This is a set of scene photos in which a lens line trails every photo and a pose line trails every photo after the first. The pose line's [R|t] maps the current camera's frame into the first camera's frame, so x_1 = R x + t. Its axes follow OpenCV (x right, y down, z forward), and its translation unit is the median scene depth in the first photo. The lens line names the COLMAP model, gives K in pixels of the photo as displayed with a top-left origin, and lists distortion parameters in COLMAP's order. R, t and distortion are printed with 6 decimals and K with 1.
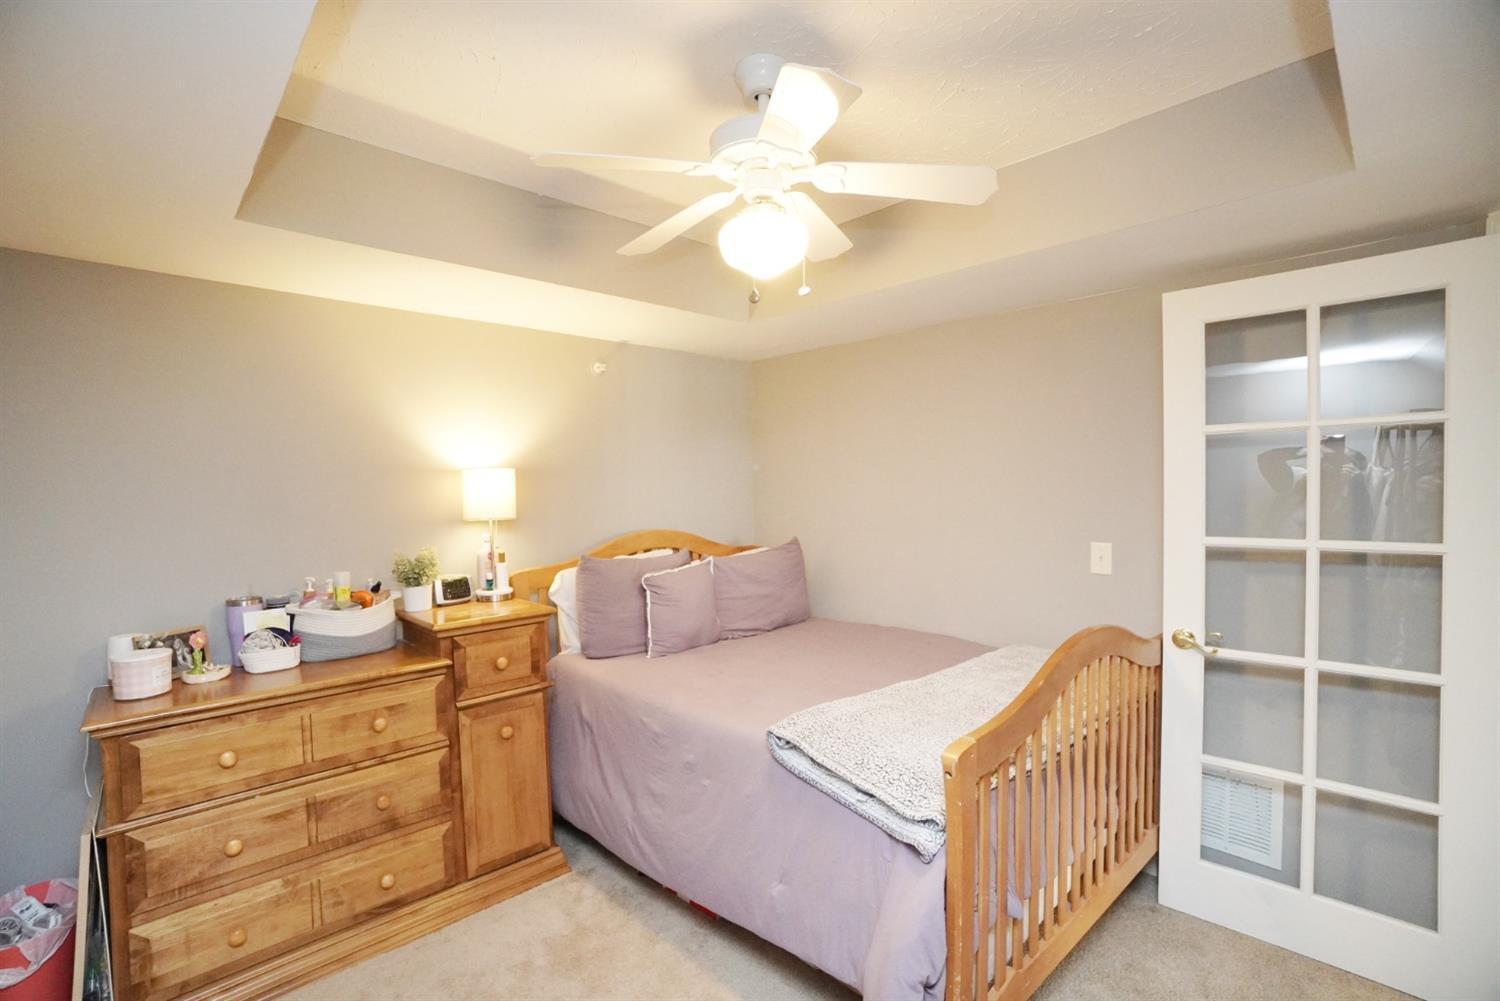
lens RADIAL K [[672.7, 0, 750.0], [0, 672.7, 500.5], [0, 0, 1]] dist [-0.057722, 0.020794]
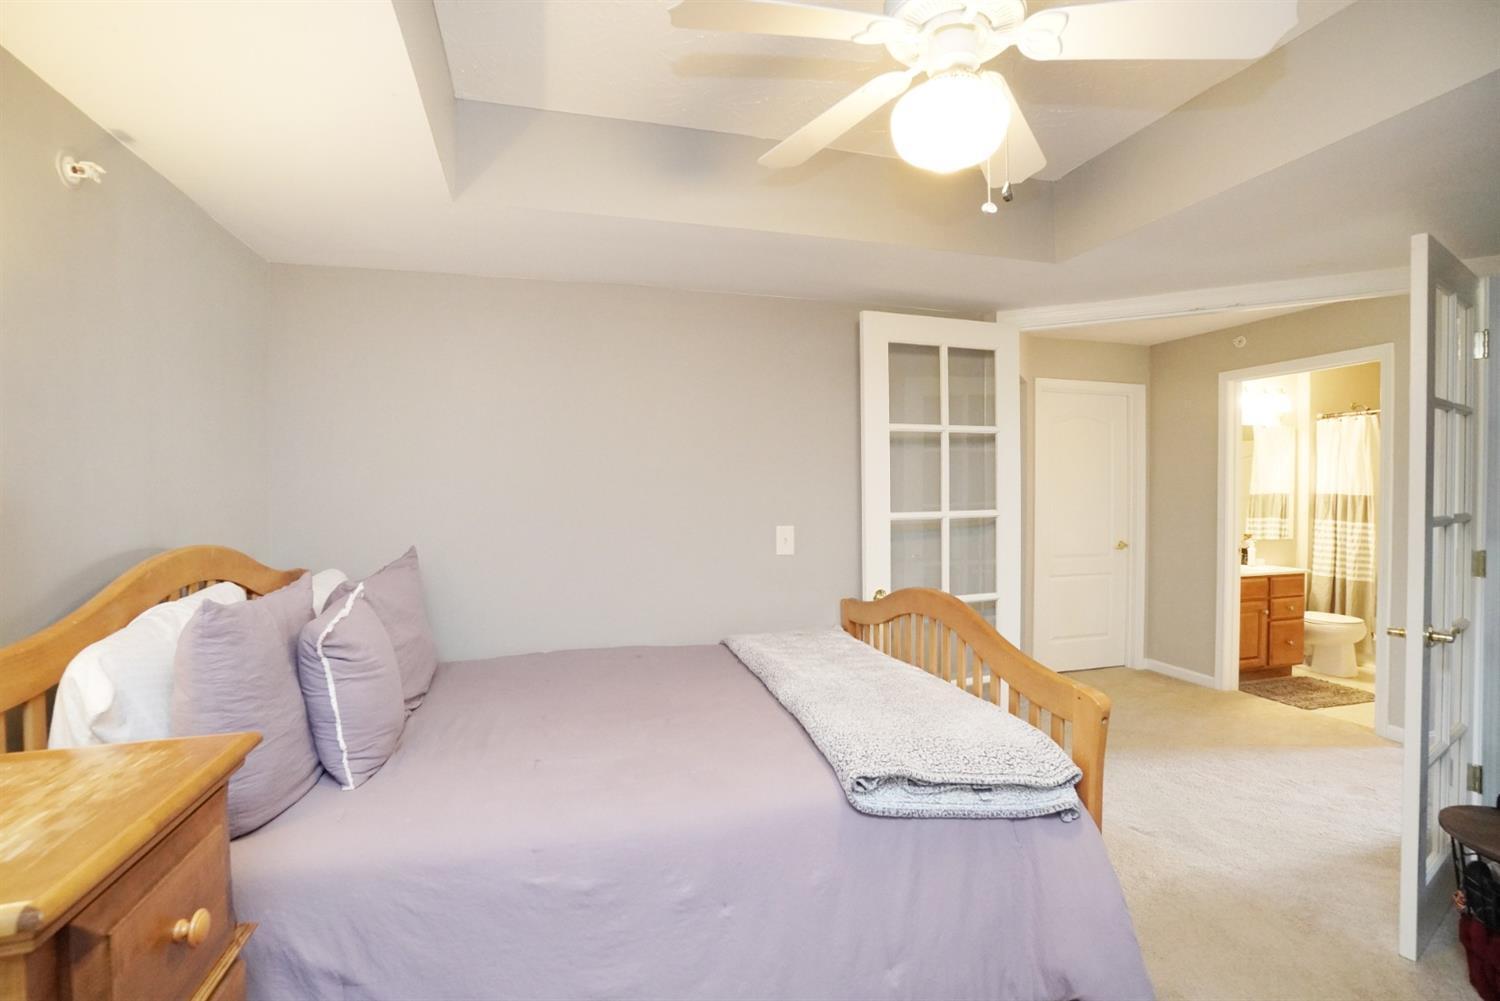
lens RADIAL K [[683.8, 0, 750.0], [0, 683.8, 500.5], [0, 0, 1]] dist [-0.066364, 0.022502]
pose [[0.464911, -0.001003, 0.885357, -0.579895], [0.023859, 0.999650, -0.011396, 0.040099], [-0.885036, 0.026422, 0.464773, 0.638944]]
